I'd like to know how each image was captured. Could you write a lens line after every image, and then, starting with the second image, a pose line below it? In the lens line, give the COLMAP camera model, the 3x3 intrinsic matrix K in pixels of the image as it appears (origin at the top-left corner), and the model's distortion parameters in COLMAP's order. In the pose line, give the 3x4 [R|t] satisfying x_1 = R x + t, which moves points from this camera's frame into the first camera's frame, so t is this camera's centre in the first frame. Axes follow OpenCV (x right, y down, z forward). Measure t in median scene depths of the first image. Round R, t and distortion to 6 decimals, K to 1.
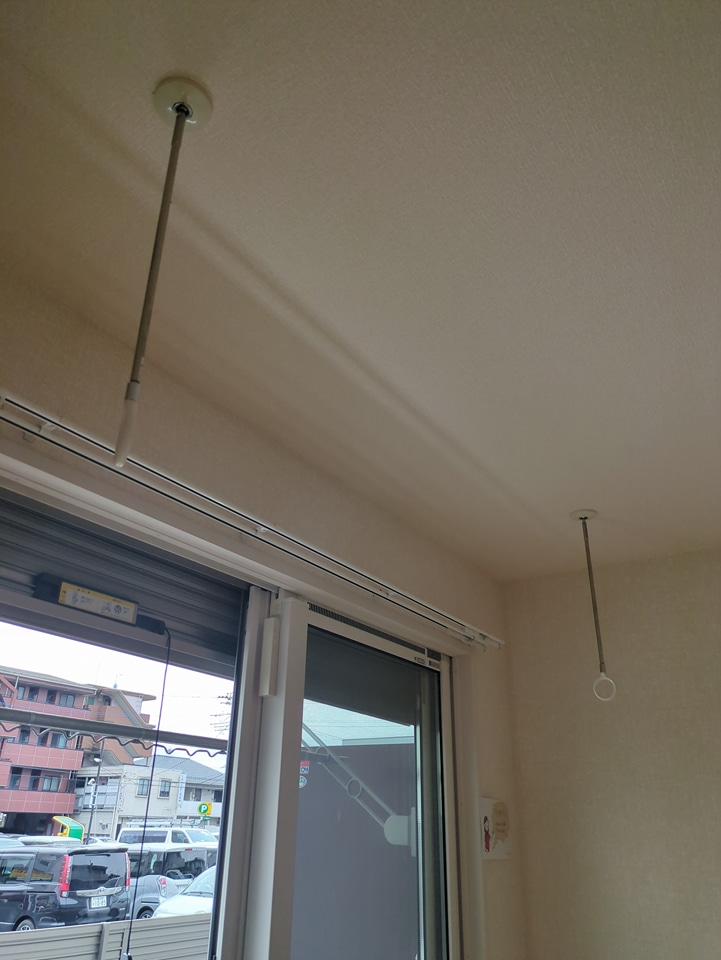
lens RADIAL K [[720.9, 0, 360.5], [0, 720.9, 480.0], [0, 0, 1]] dist [0.002273, 0.000387]
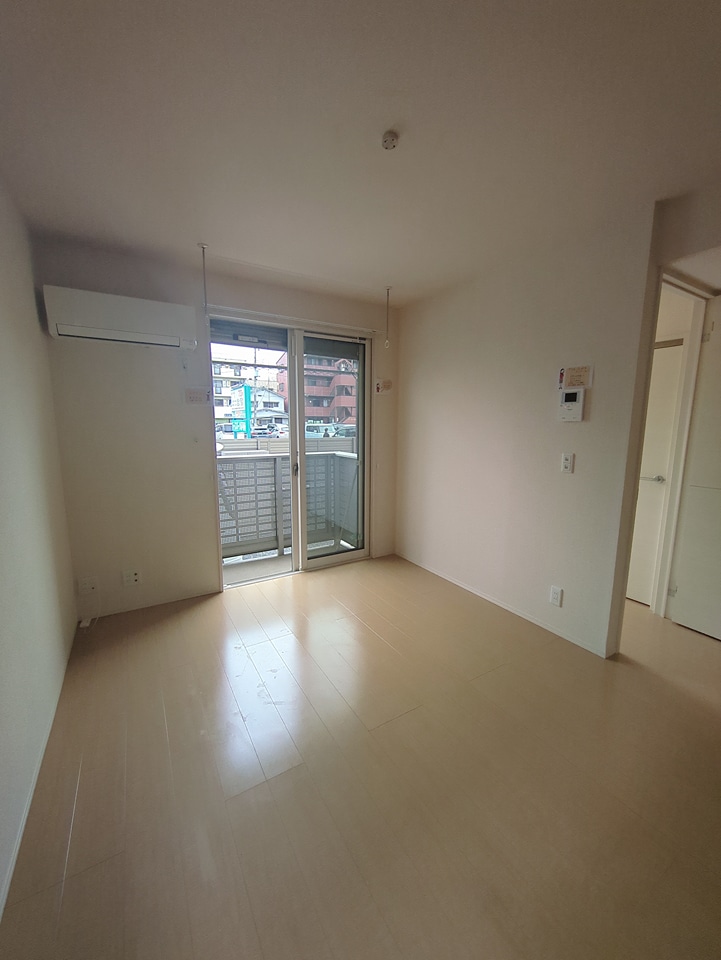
lens RADIAL K [[380.0, 0, 360.5], [0, 380.0, 480.0], [0, 0, 1]] dist [0.000700, 0.000037]
pose [[0.908399, 0.045451, -0.415626, 0.110366], [0.195196, 0.832987, 0.517717, -0.016231], [0.369742, -0.551422, 0.747813, -0.087859]]
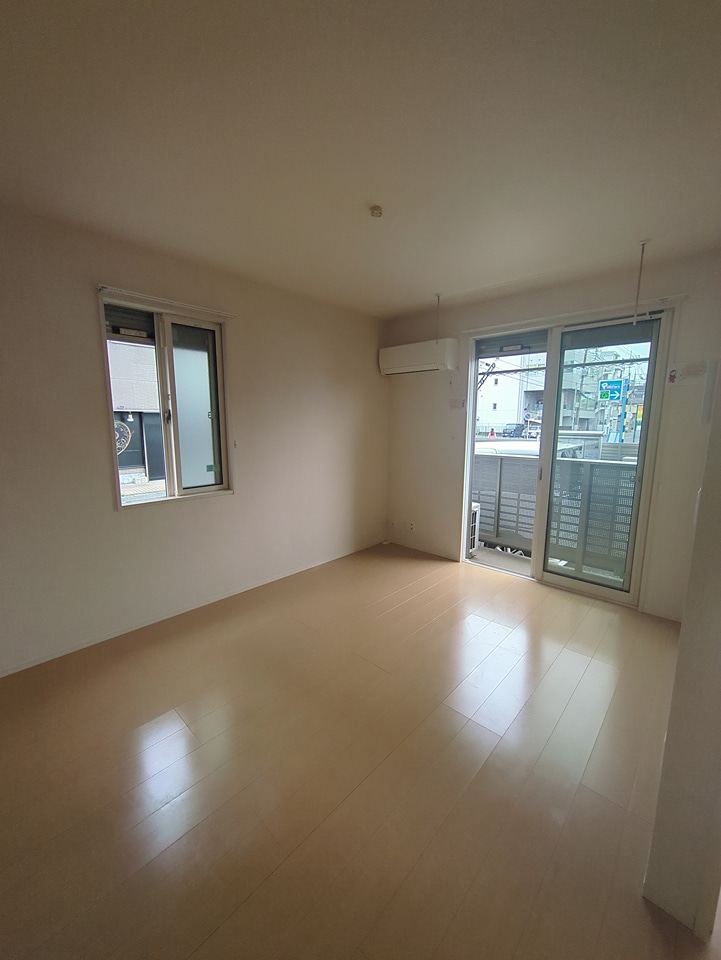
lens RADIAL K [[376.3, 0, 374.8], [0, 376.3, 476.2], [0, 0, 1]] dist [-0.000446, -0.000029]
pose [[-0.138033, 0.123817, -0.982658, 0.202091], [0.426456, 0.902903, 0.053864, 0.034656], [0.893914, -0.411625, -0.177433, 0.017769]]
